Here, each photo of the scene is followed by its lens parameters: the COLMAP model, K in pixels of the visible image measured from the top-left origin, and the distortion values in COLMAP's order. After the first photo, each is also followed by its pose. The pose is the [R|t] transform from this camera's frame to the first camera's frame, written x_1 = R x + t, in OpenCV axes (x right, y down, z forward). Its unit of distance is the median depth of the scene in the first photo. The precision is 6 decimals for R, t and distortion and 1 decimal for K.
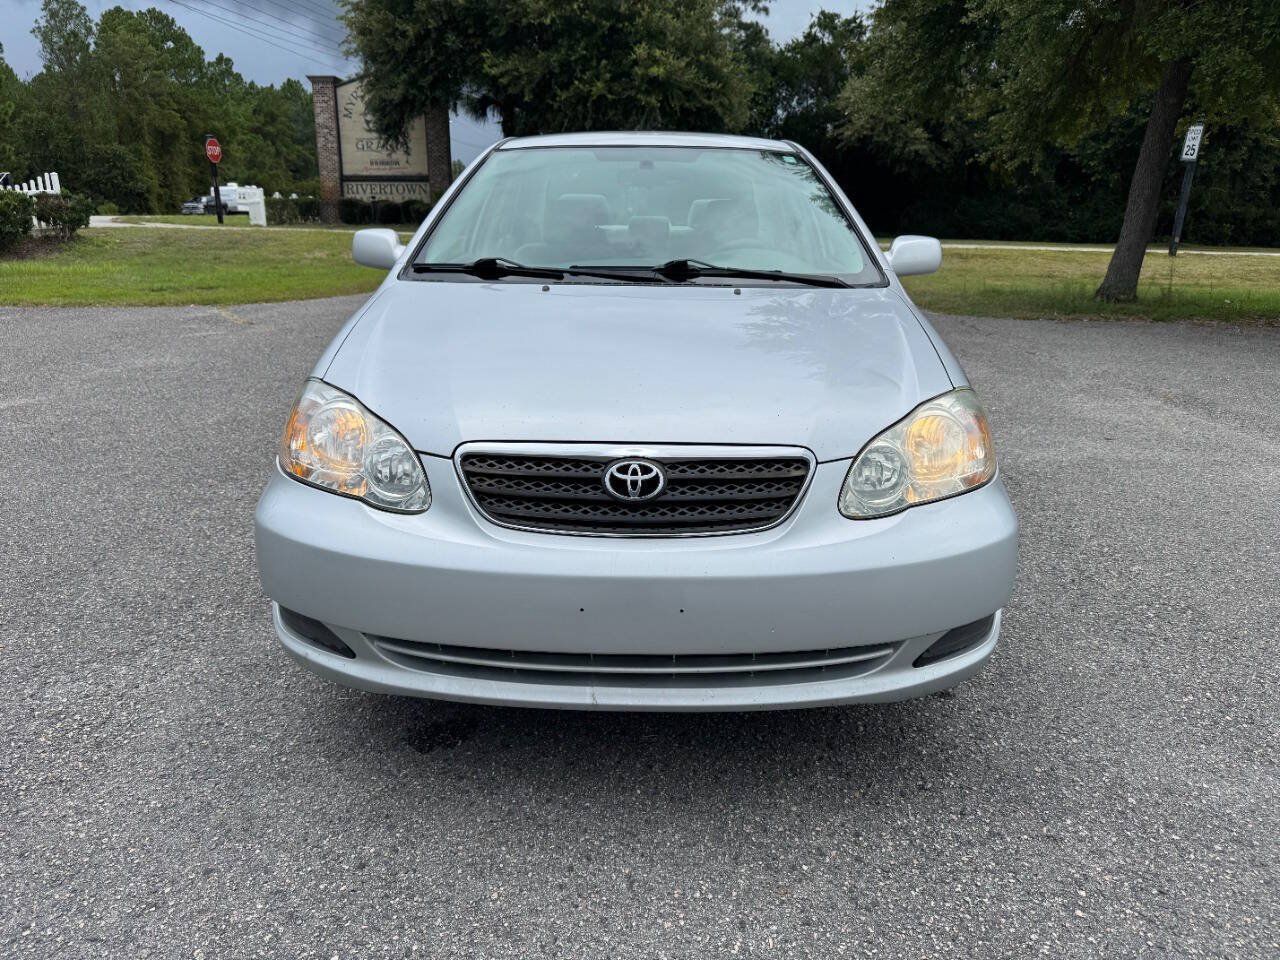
lens RADIAL K [[923.3, 0, 645.4], [0, 923.3, 477.1], [0, 0, 1]] dist [0.006846, -0.007173]
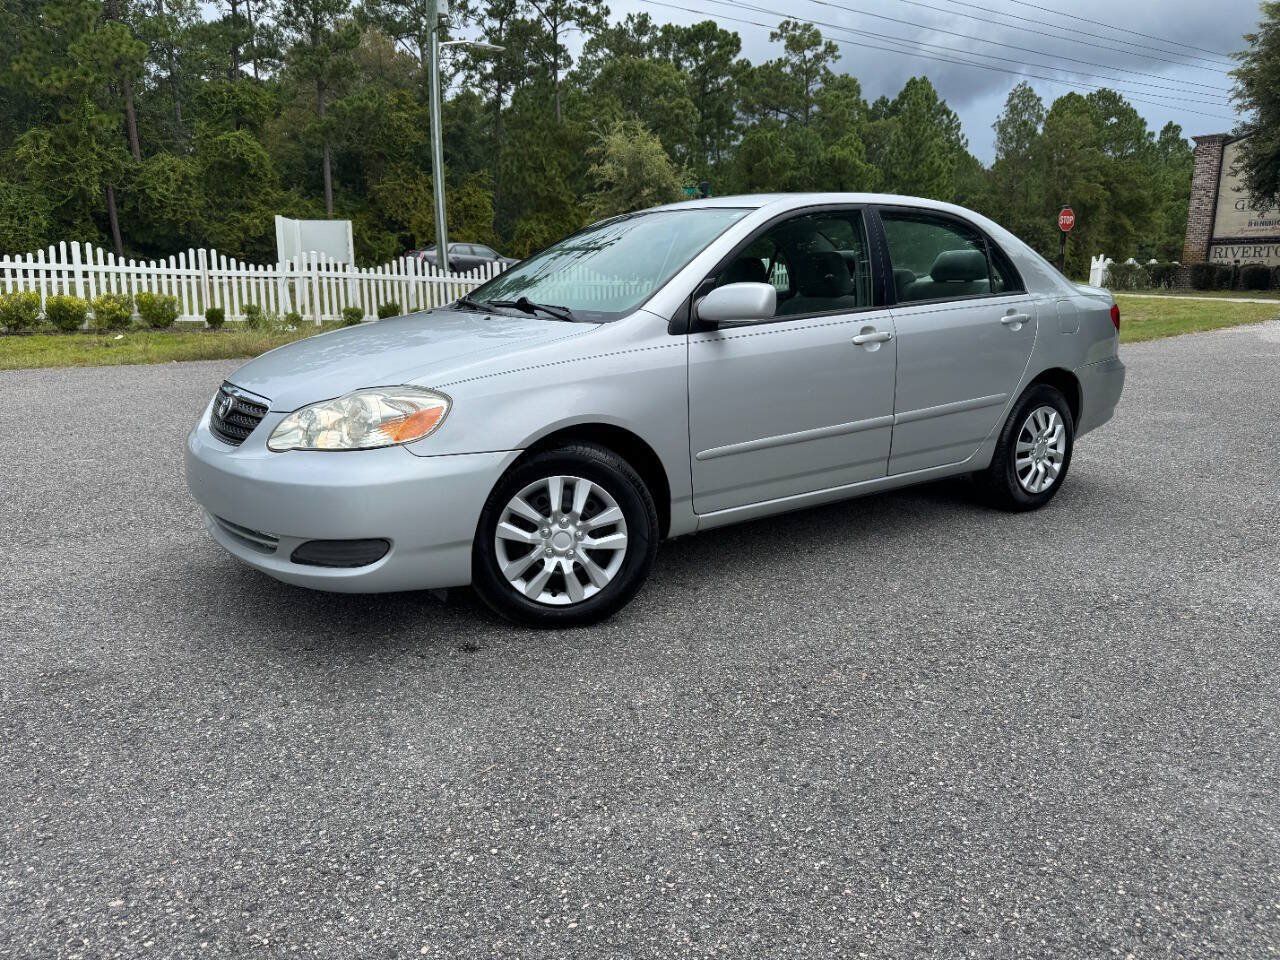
lens RADIAL K [[923.0, 0, 641.8], [0, 923.0, 469.8], [0, 0, 1]] dist [0.023173, -0.025328]
pose [[0.599048, 0.158692, -0.784830, 0.151678], [-0.219124, 0.975238, 0.029939, -0.008666], [0.770147, 0.154041, 0.618987, 0.042645]]
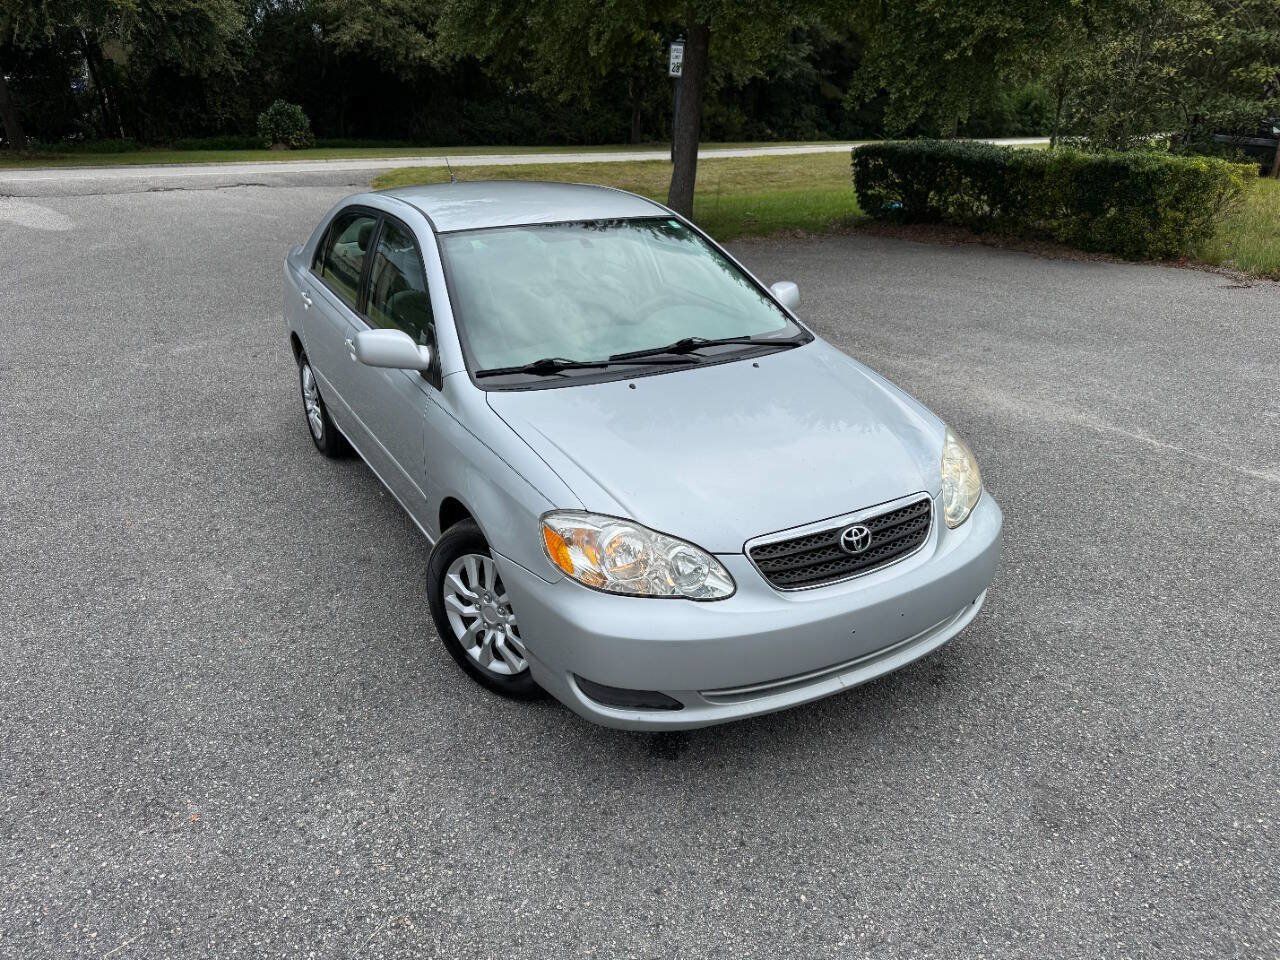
lens RADIAL K [[924.2, 0, 635.6], [0, 924.2, 478.3], [0, 0, 1]] dist [0.012480, -0.011066]
pose [[0.866590, -0.207386, 0.453886, -0.080452], [0.157883, 0.976775, 0.144860, -0.030099], [-0.473386, -0.053873, 0.879206, -0.012810]]
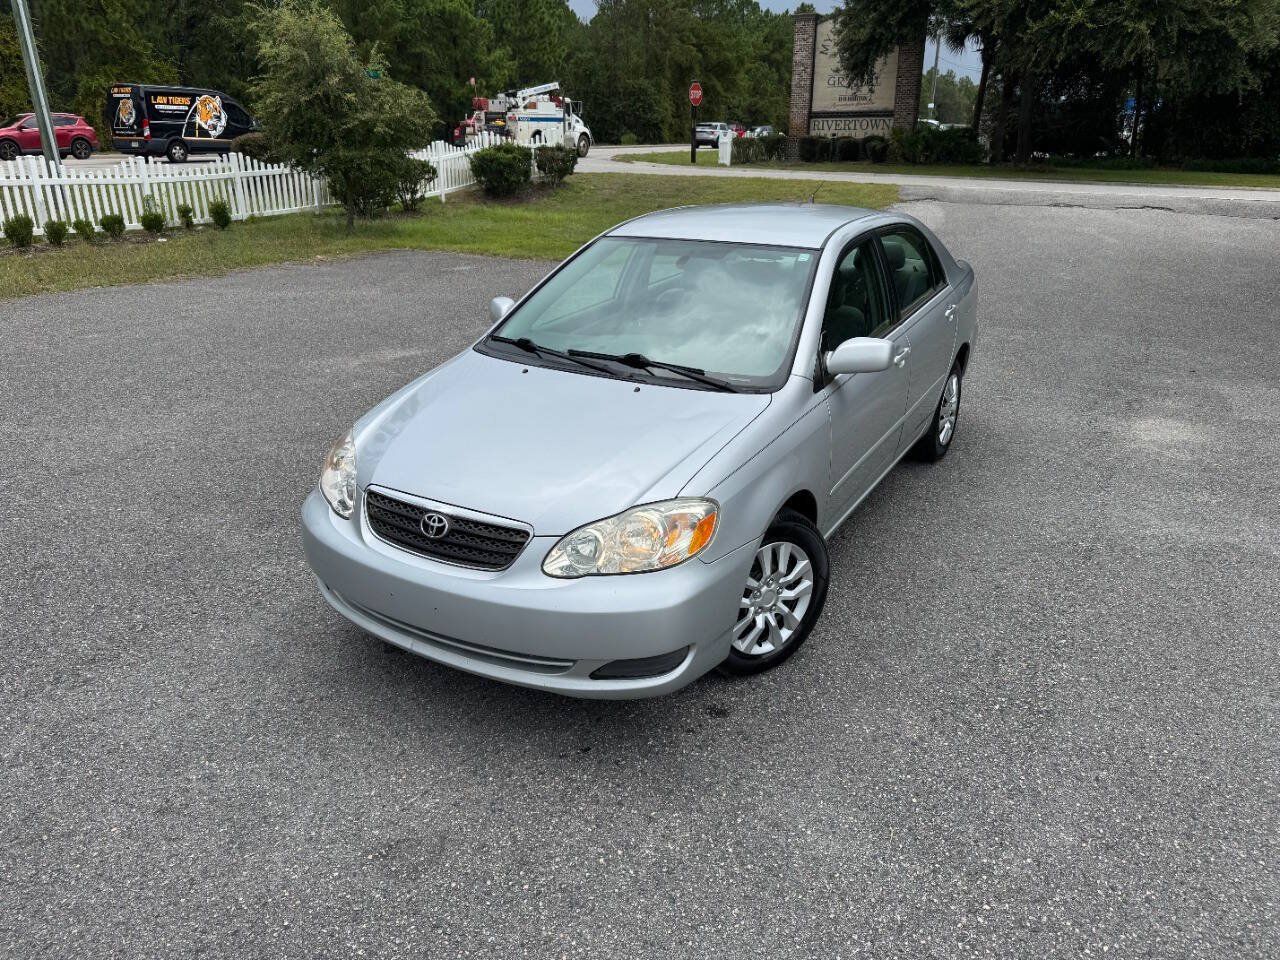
lens RADIAL K [[923.0, 0, 641.8], [0, 923.0, 469.8], [0, 0, 1]] dist [0.023173, -0.025328]
pose [[0.870546, 0.162508, -0.464478, 0.087597], [-0.128175, 0.986198, 0.104812, -0.026070], [0.475100, -0.031709, 0.879360, -0.024016]]
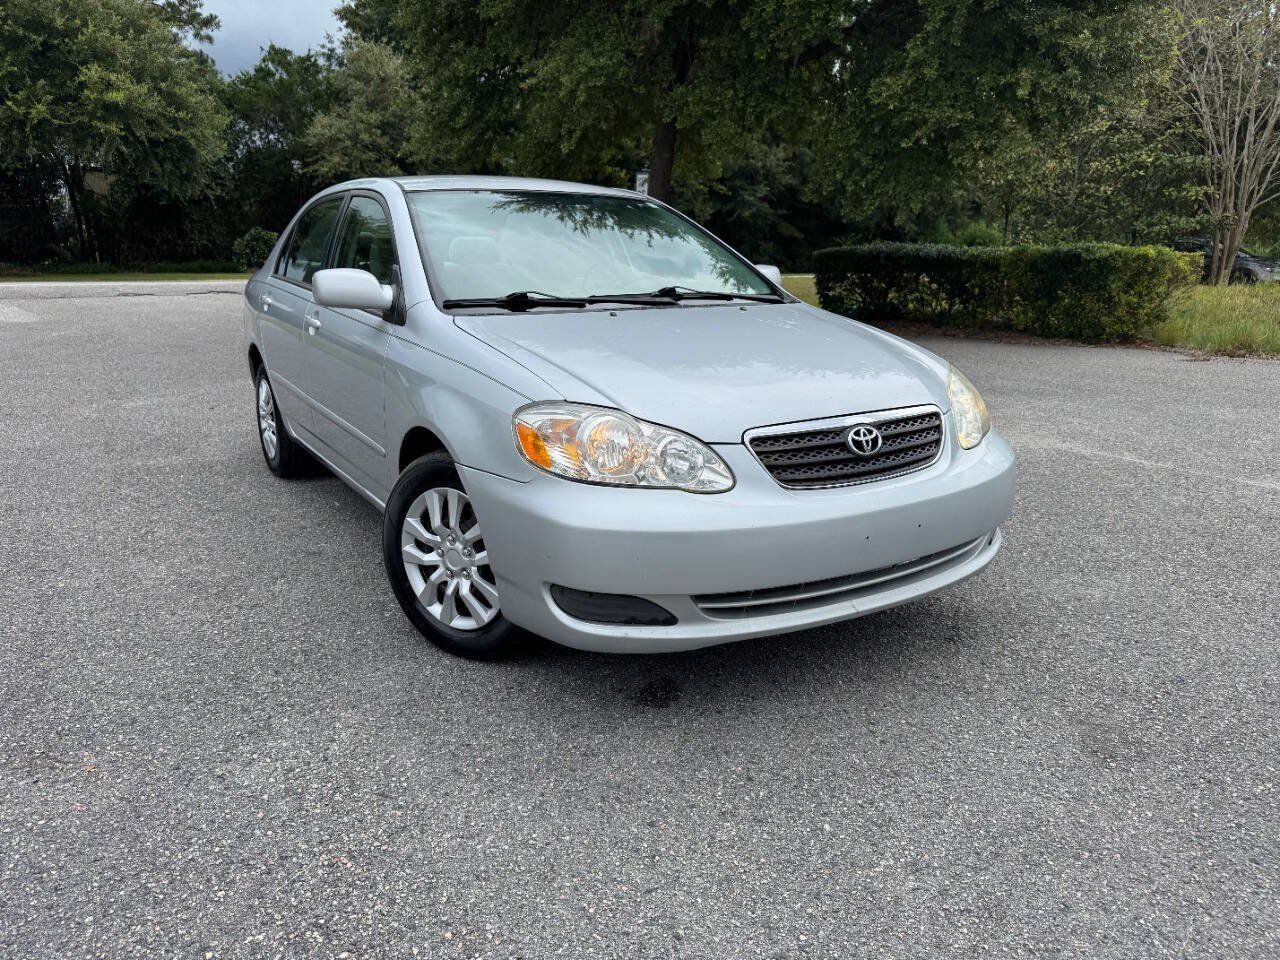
lens RADIAL K [[922.5, 0, 635.6], [0, 922.5, 476.0], [0, 0, 1]] dist [0.012932, -0.012329]
pose [[0.848100, -0.140444, 0.510883, -0.081313], [0.159636, 0.987155, 0.006366, -0.000623], [-0.505215, 0.076156, 0.859626, 0.000117]]
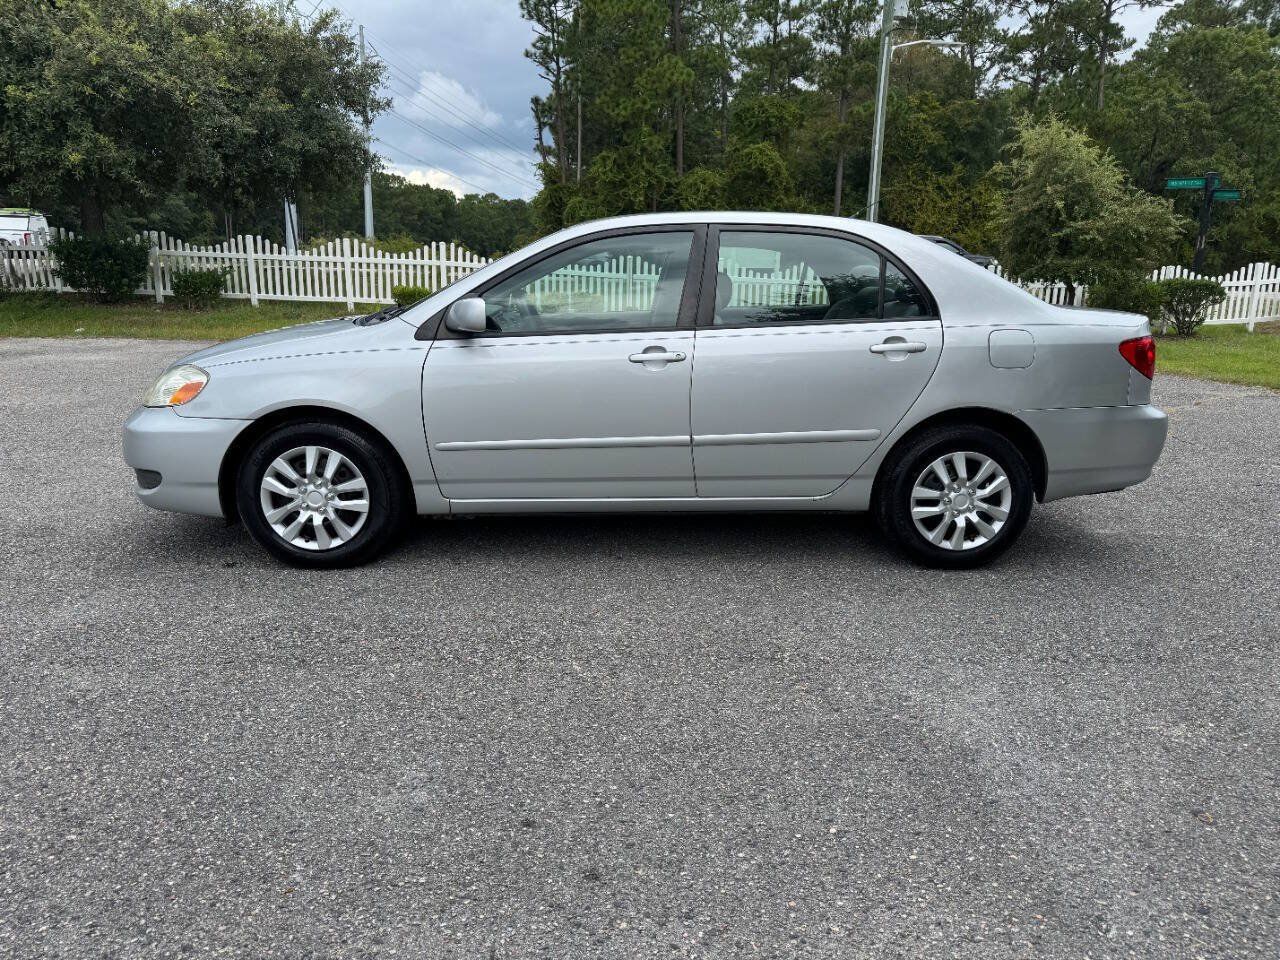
lens RADIAL K [[924.2, 0, 635.6], [0, 924.2, 478.3], [0, 0, 1]] dist [0.012480, -0.011066]
pose [[0.069555, 0.212443, -0.974695, 0.210737], [-0.293155, 0.938273, 0.183585, -0.044766], [0.953531, 0.272968, 0.127541, 0.155060]]
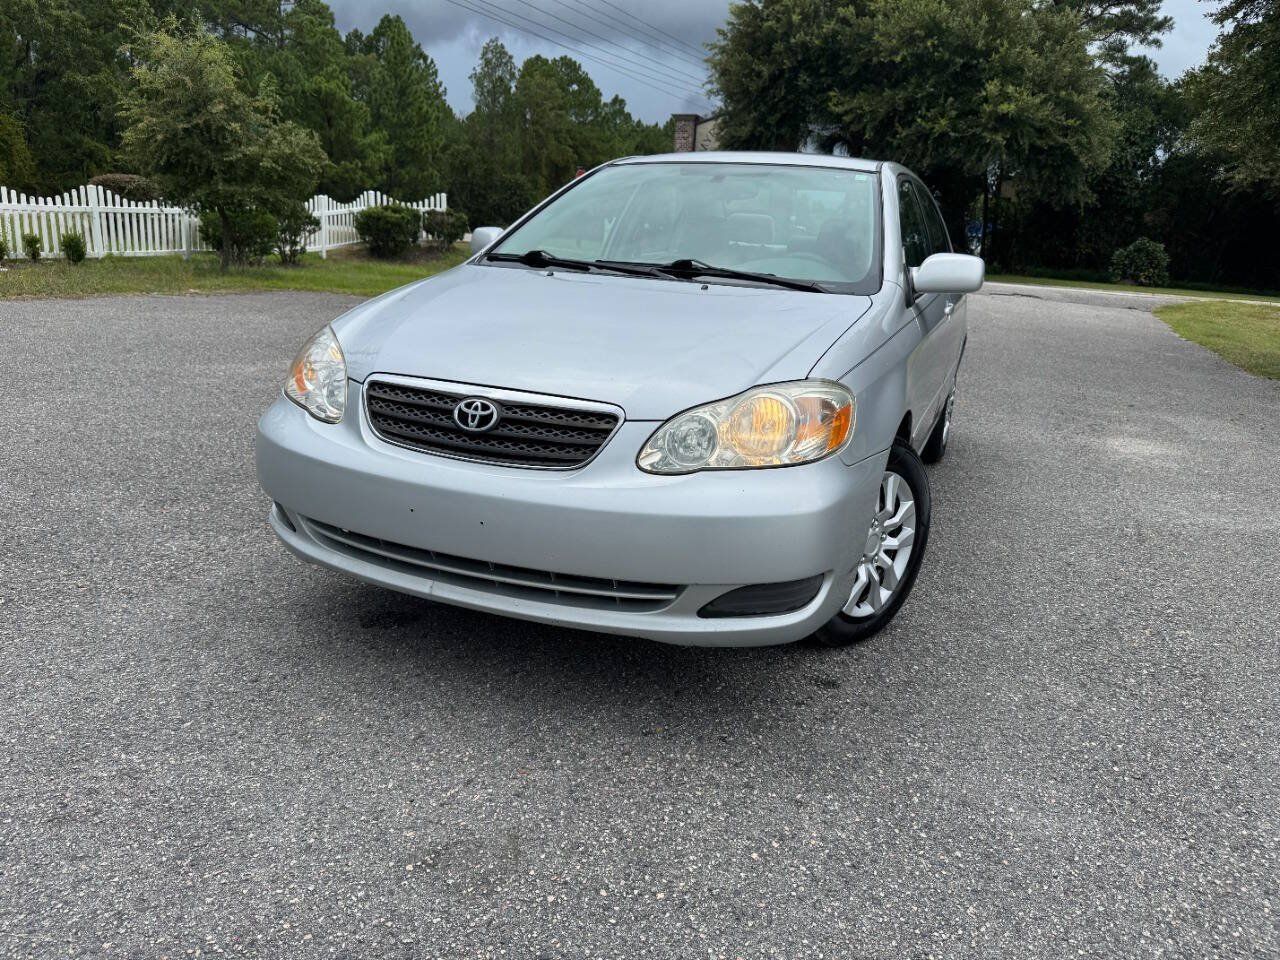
lens RADIAL K [[922.4, 0, 650.6], [0, 922.4, 478.6], [0, 0, 1]] dist [0.010750, -0.010085]
pose [[0.931942, 0.133145, -0.337278, 0.050862], [-0.144901, 0.989398, -0.009801, 0.005303], [0.332397, 0.058006, 0.941354, -0.005640]]
